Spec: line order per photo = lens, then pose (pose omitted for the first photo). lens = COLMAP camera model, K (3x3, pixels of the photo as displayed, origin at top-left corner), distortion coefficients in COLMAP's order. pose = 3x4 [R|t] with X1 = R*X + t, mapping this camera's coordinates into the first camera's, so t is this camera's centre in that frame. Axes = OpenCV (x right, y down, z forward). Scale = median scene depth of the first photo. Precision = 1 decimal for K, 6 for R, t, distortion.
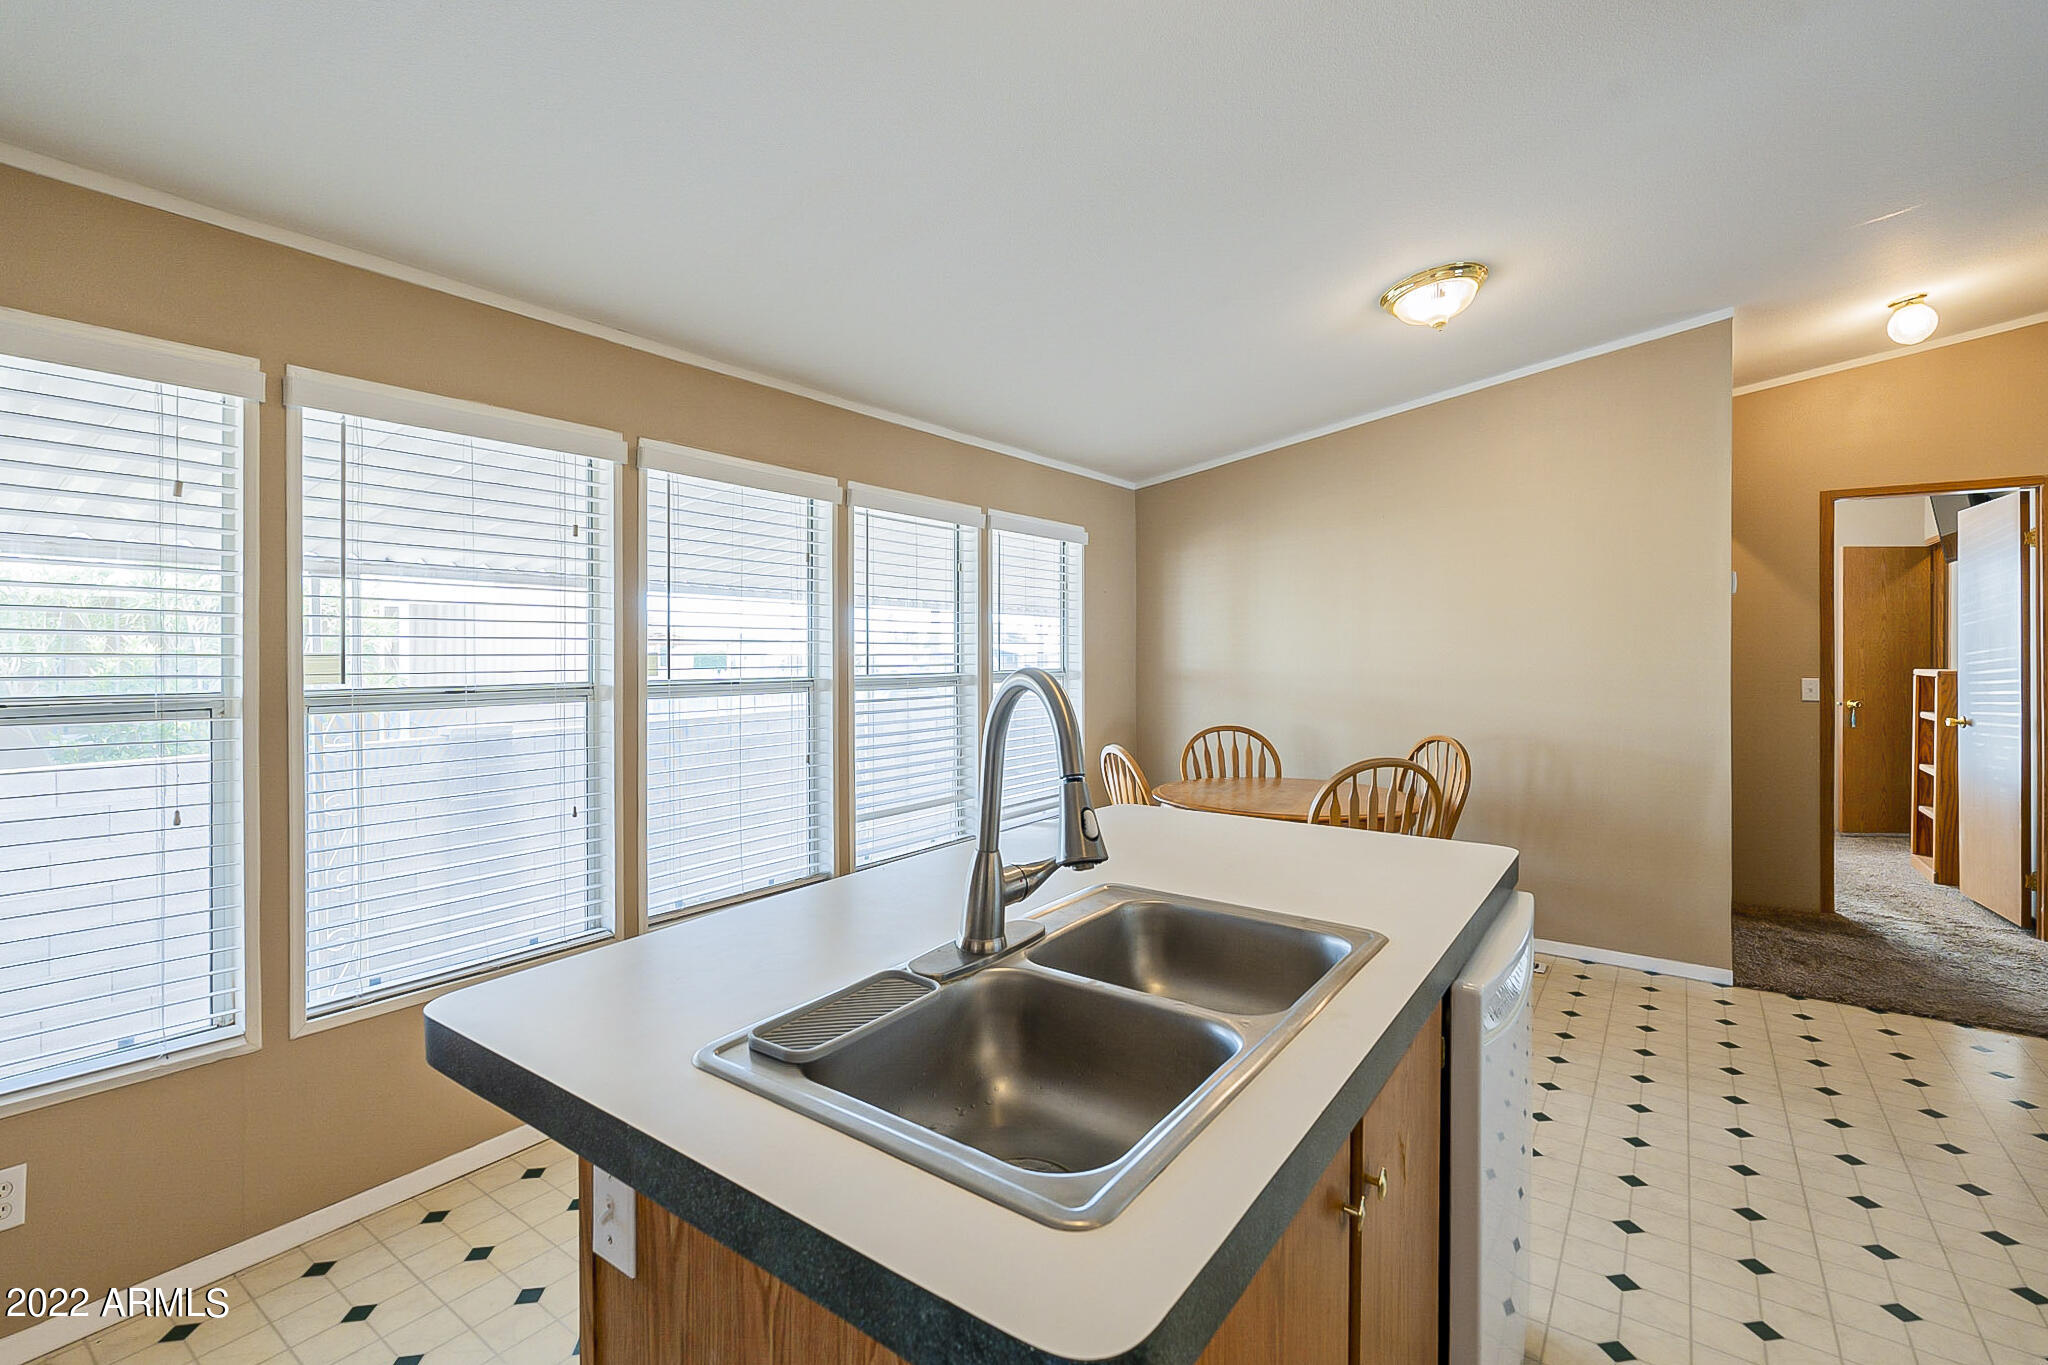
lens RADIAL K [[913.6, 0, 1022.4], [0, 913.6, 664.1], [0, 0, 1]] dist [0.000632, 0.000237]
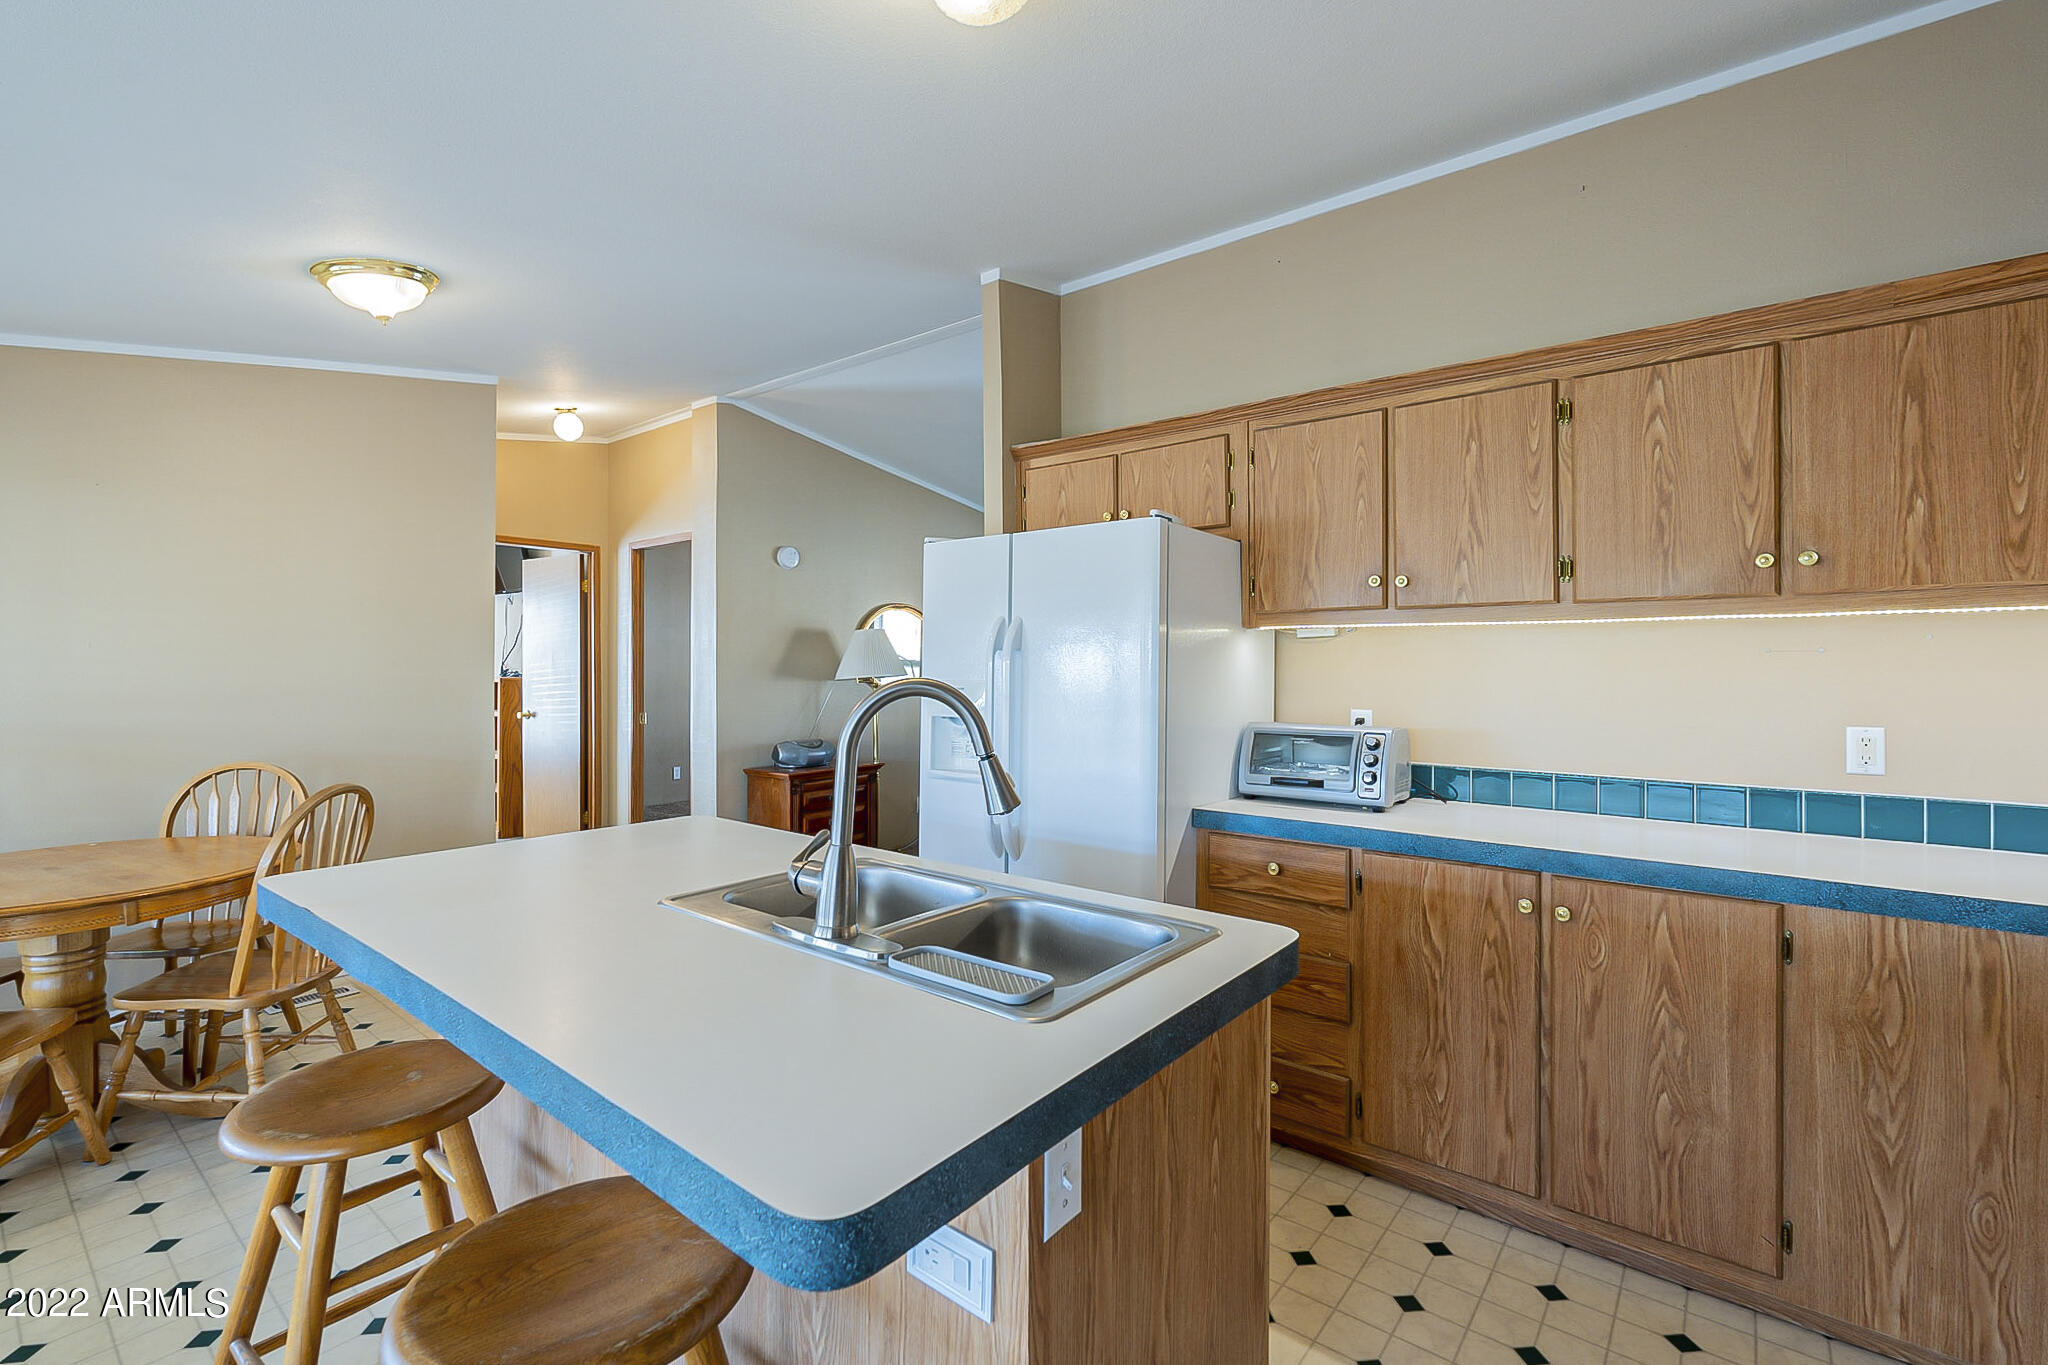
lens RADIAL K [[913.6, 0, 1022.4], [0, 913.6, 664.1], [0, 0, 1]] dist [0.000632, 0.000237]
pose [[0.057064, -0.000367, 0.998370, -1.282723], [0.009859, 0.999951, -0.000196, -0.015695], [-0.998322, 0.009854, 0.057065, 0.805150]]
